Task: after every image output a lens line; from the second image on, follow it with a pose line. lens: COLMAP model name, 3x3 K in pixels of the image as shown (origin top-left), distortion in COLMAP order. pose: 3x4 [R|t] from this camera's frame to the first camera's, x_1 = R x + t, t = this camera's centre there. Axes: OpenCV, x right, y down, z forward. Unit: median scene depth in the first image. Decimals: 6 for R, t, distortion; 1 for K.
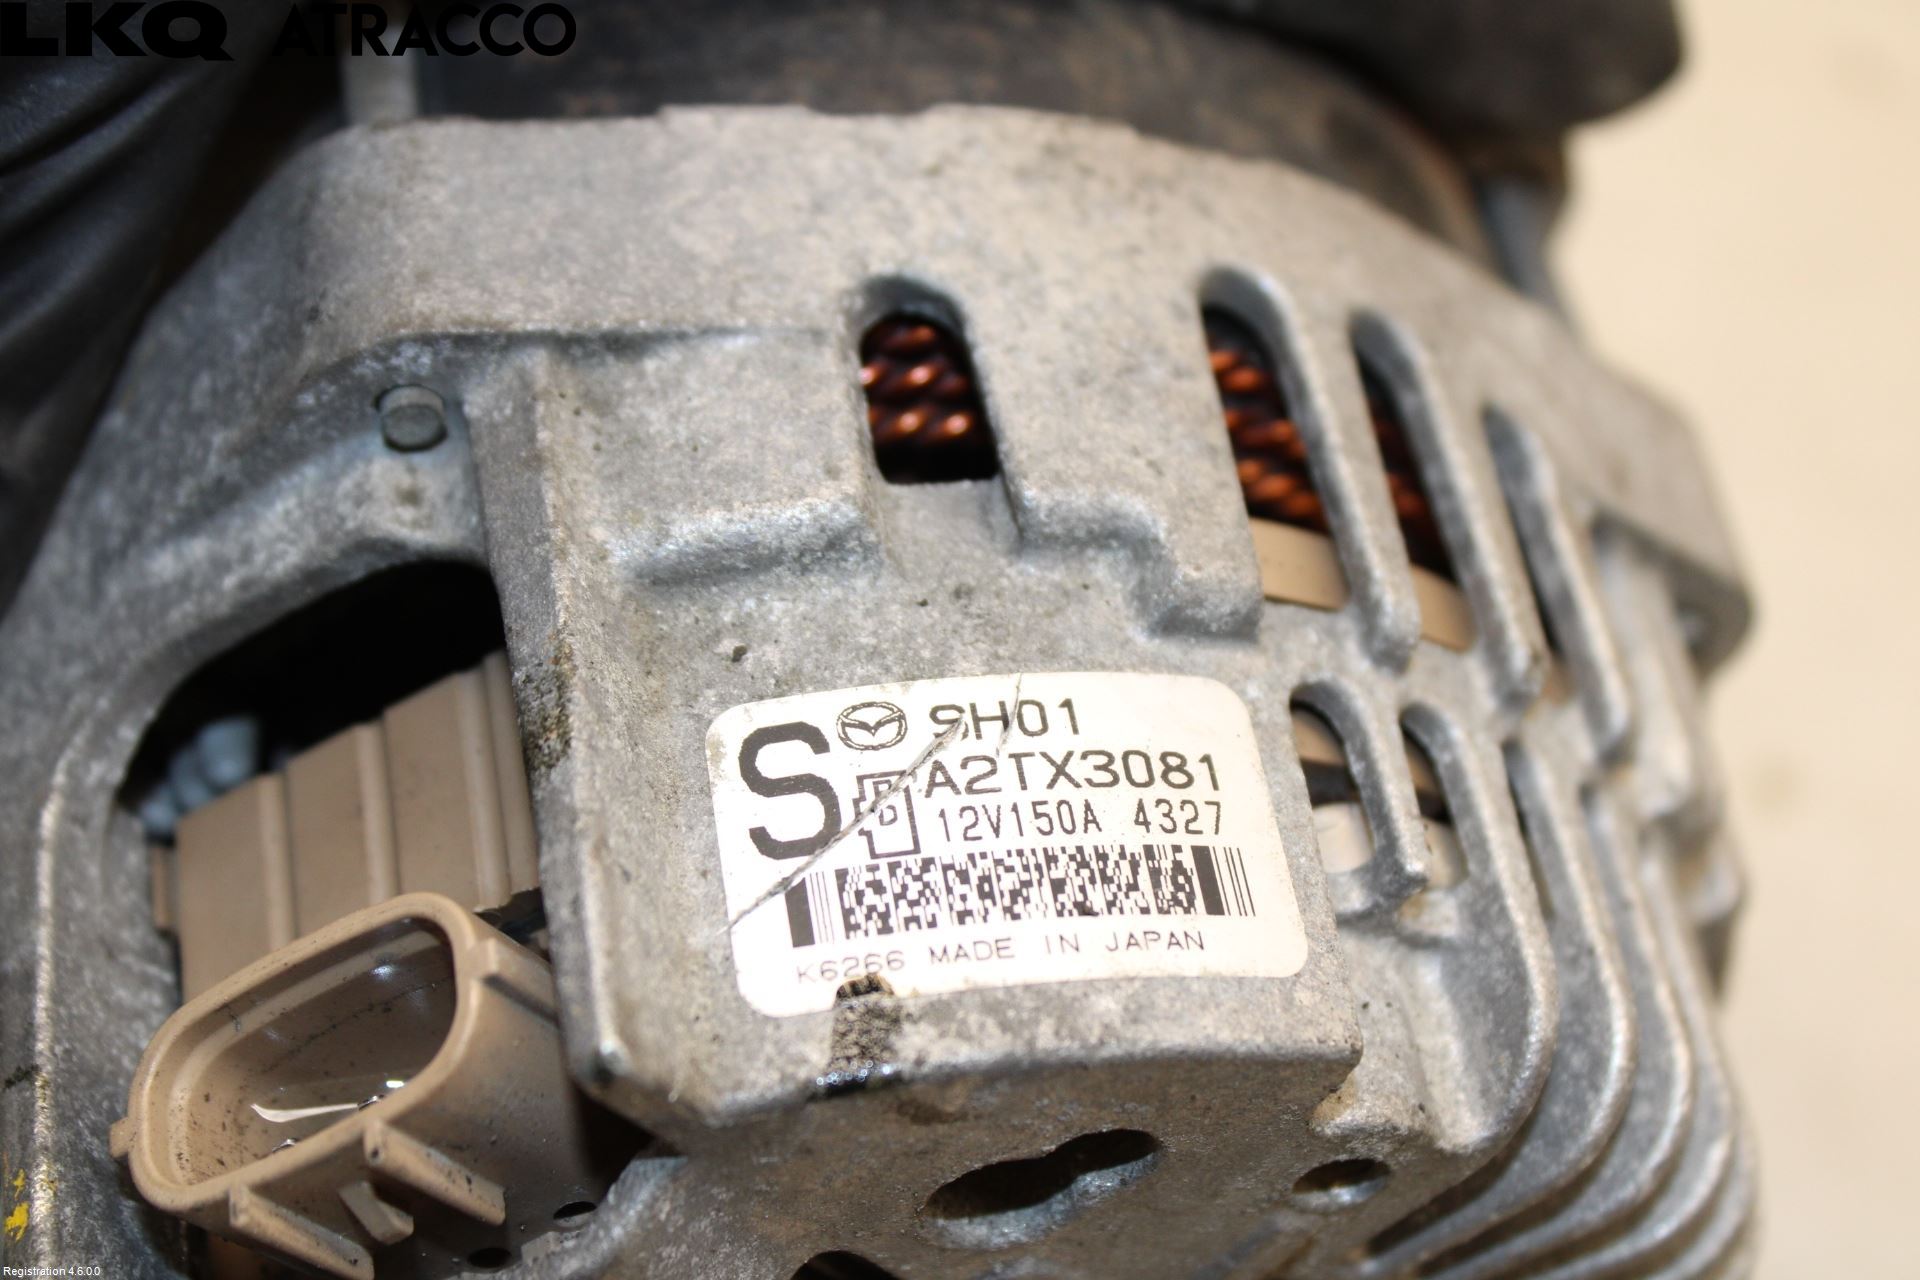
lens RADIAL K [[3195.5, 0, 960.0], [0, 3195.5, 640.0], [0, 0, 1]] dist [-0.022987, -0.097635]
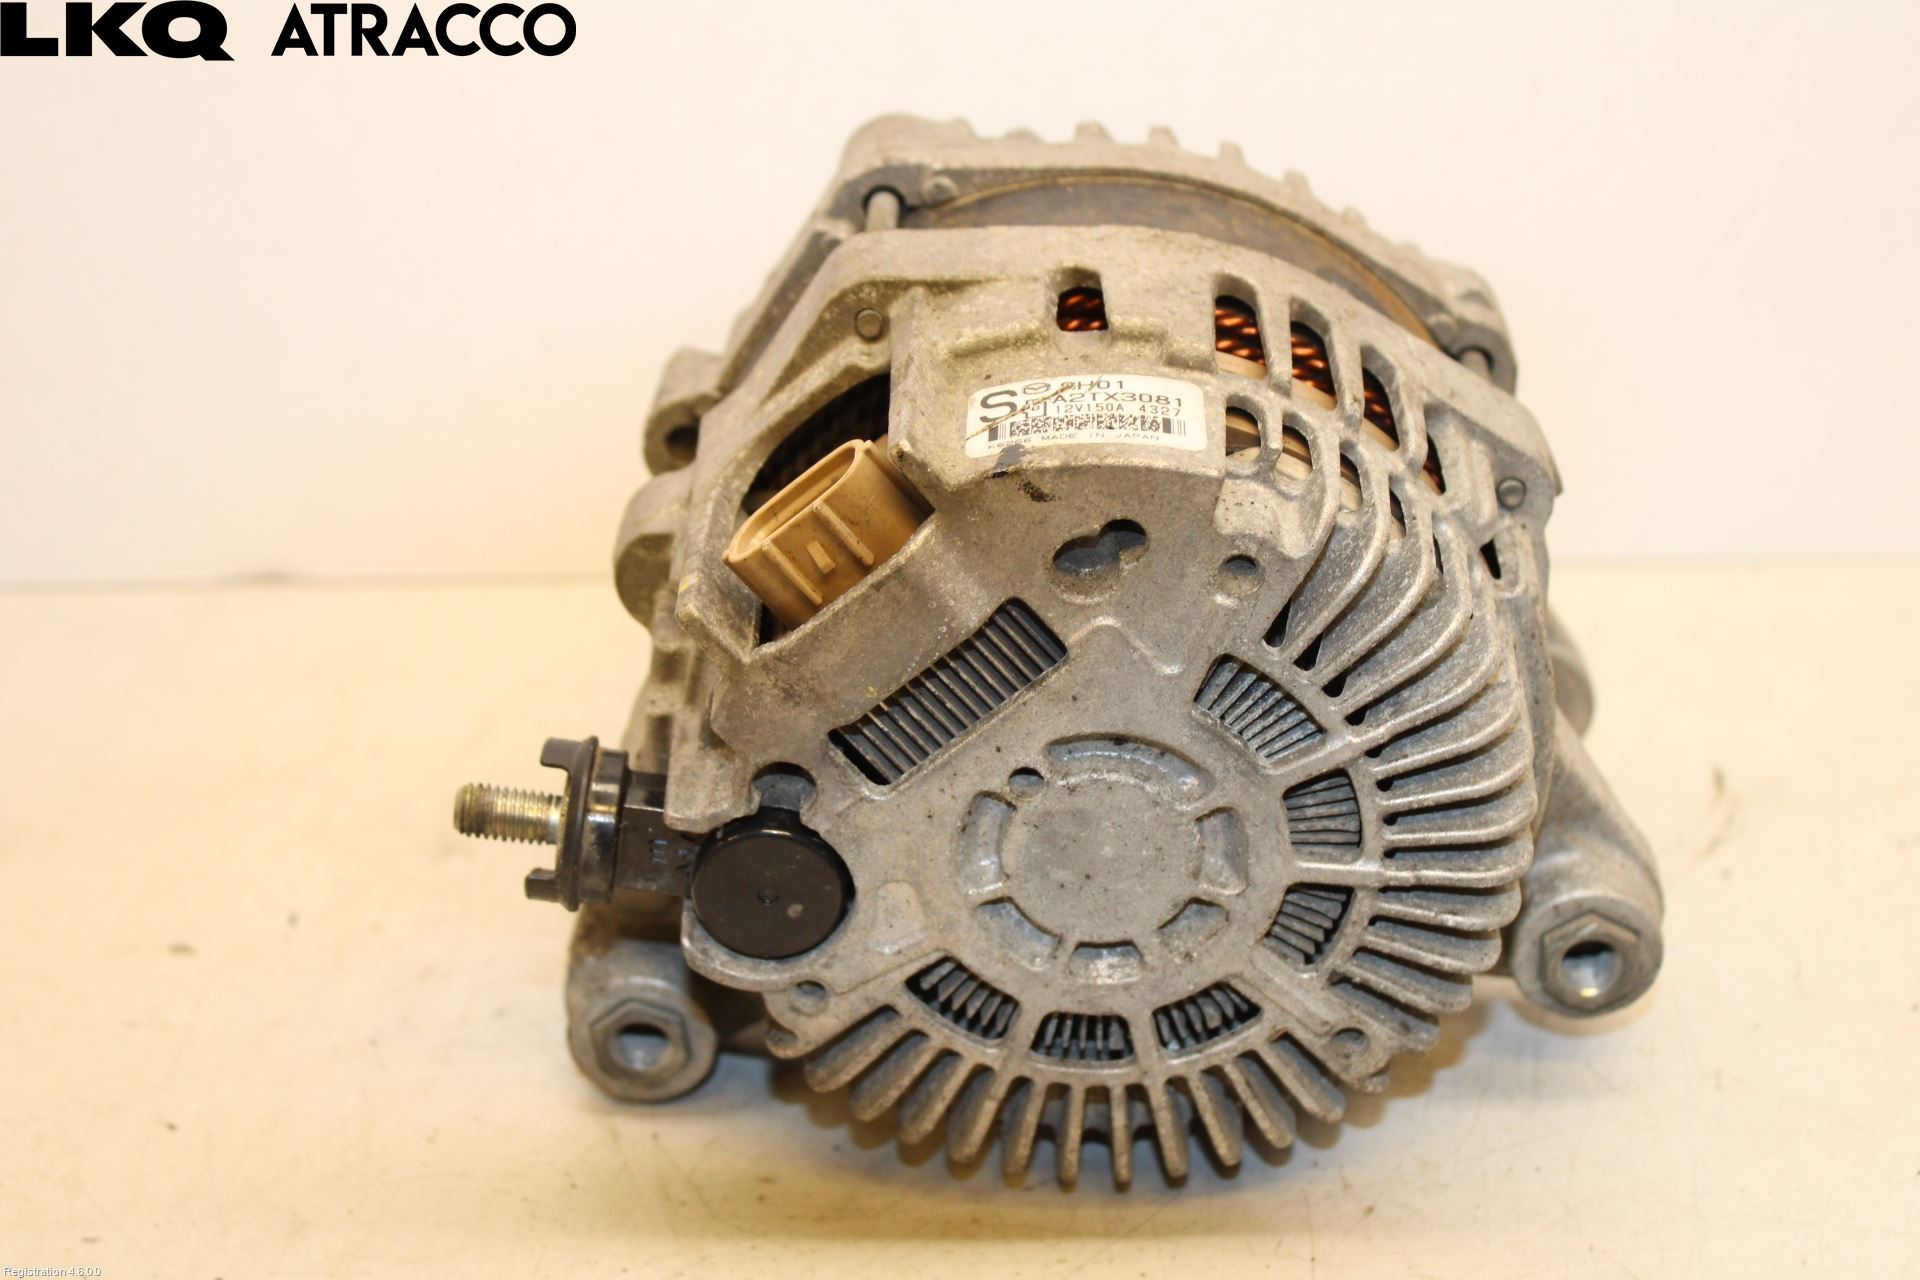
lens RADIAL K [[3195.5, 0, 960.0], [0, 3195.5, 640.0], [0, 0, 1]] dist [-0.022987, -0.097635]
pose [[0.963769, -0.063169, -0.259149, 0.527542], [-0.045091, 0.918987, -0.391702, 1.143432], [0.262898, 0.389195, 0.882843, -1.062350]]
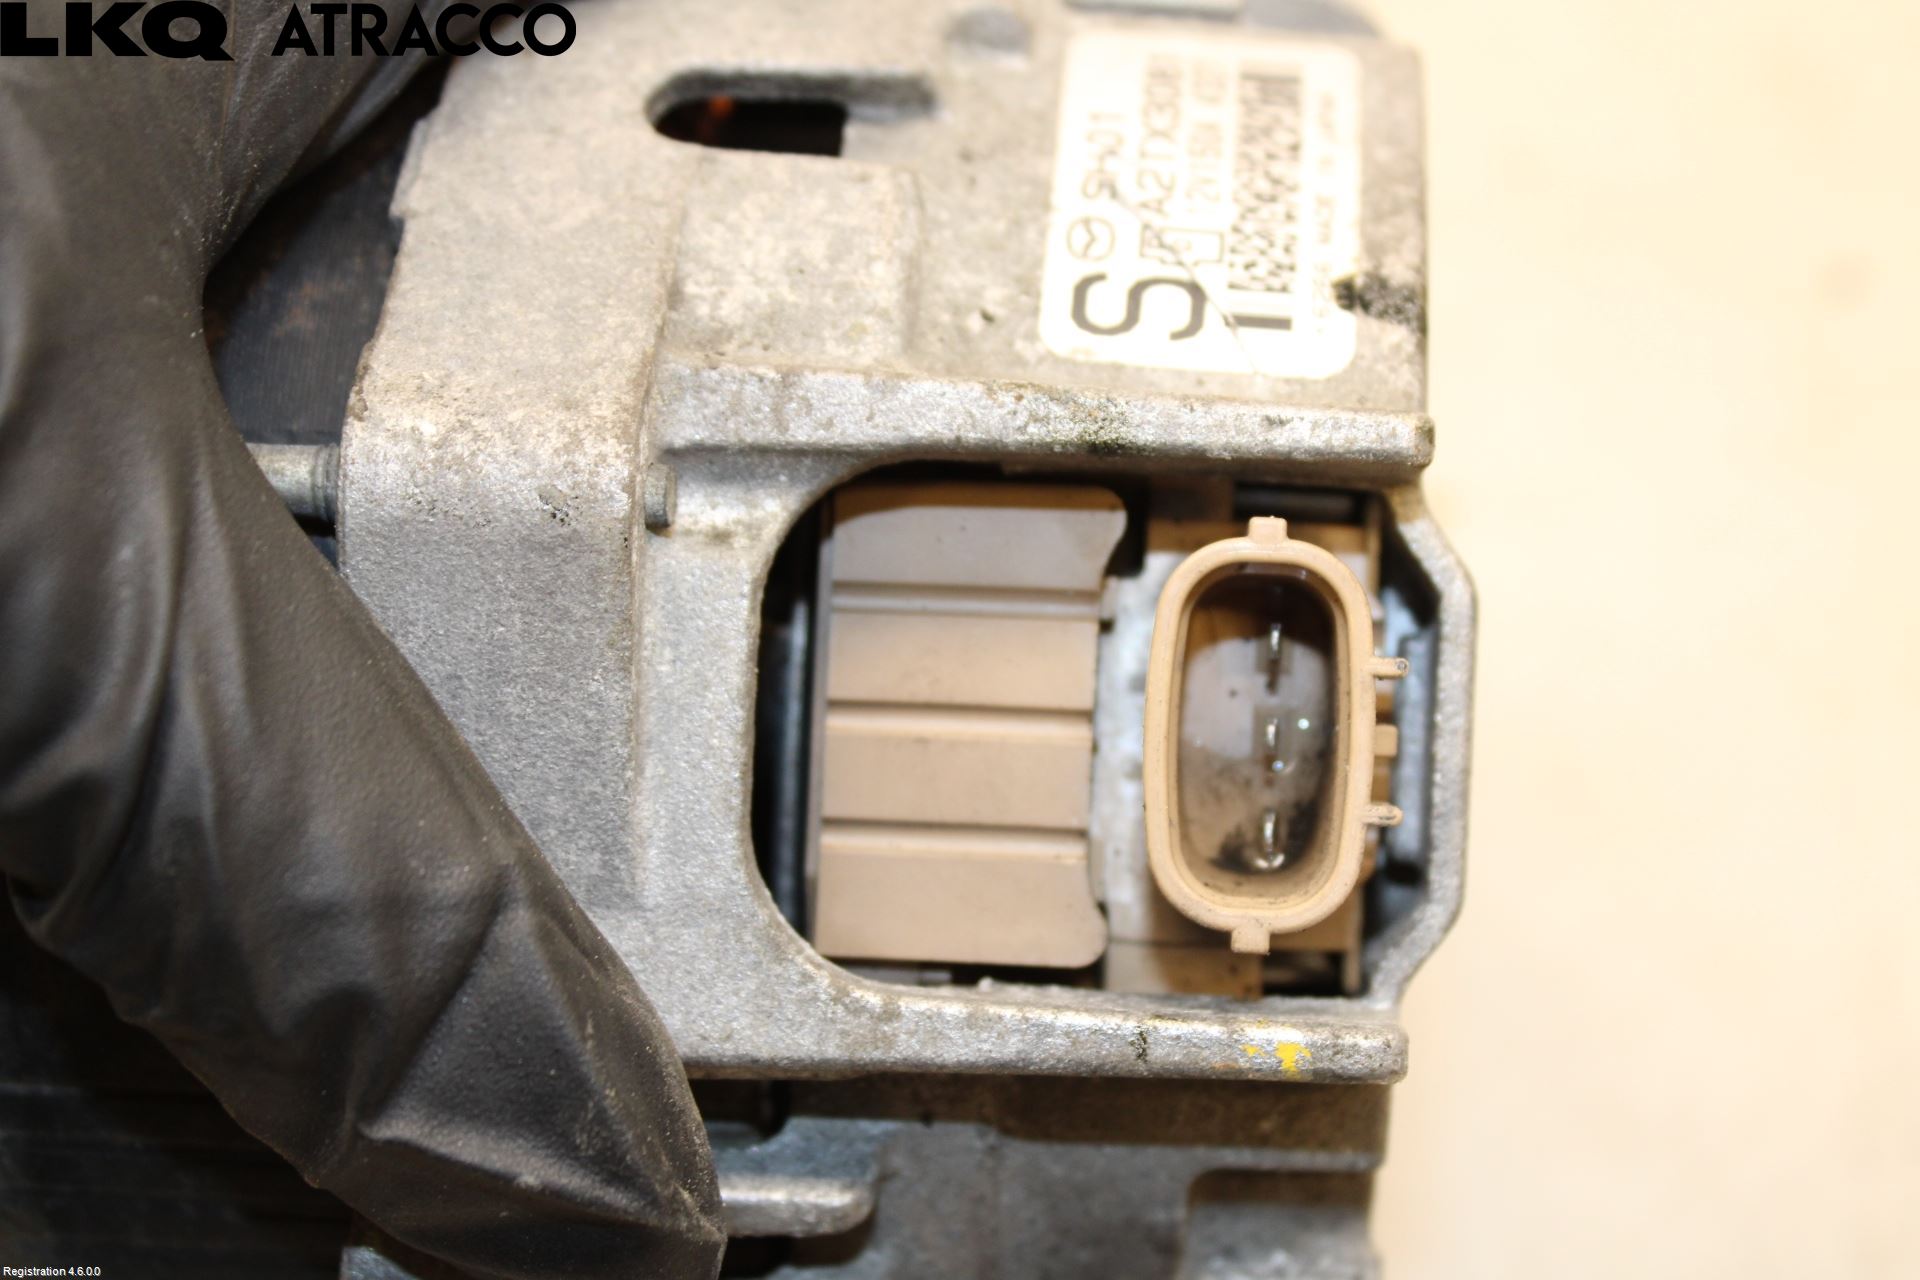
lens RADIAL K [[3195.5, 0, 960.0], [0, 3195.5, 640.0], [0, 0, 1]] dist [-0.022987, -0.097635]
pose [[0.252284, -0.831418, 0.495073, -0.728883], [0.797197, 0.468576, 0.380676, -0.380740], [-0.548480, 0.298632, 0.781018, 0.168405]]
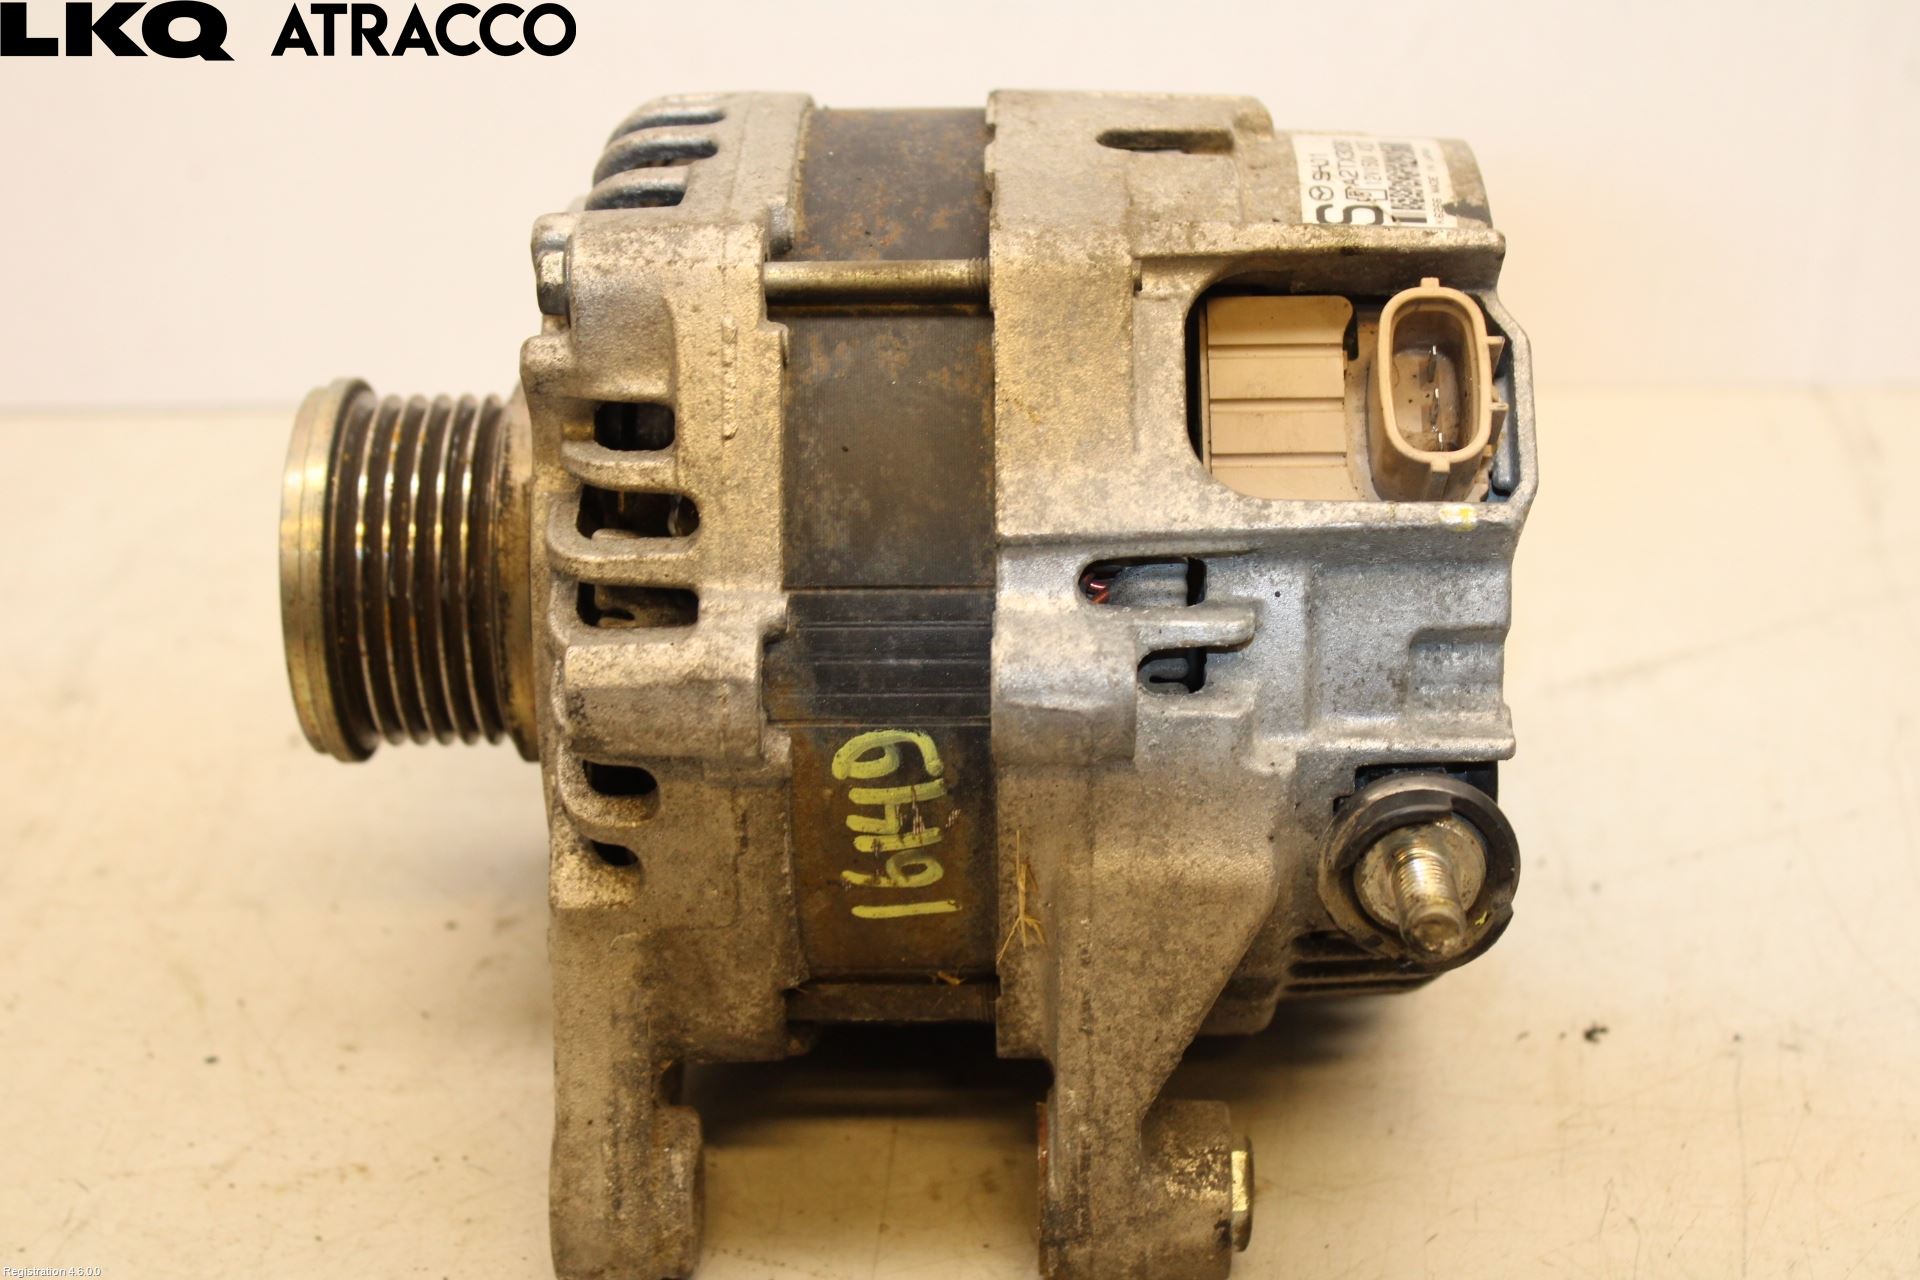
lens RADIAL K [[3195.5, 0, 960.0], [0, 3195.5, 640.0], [0, 0, 1]] dist [-0.022987, -0.097635]
pose [[0.195451, -0.644569, 0.739141, -2.001787], [0.800427, 0.540330, 0.259539, -0.609477], [-0.566670, 0.540901, 0.621539, -0.119286]]
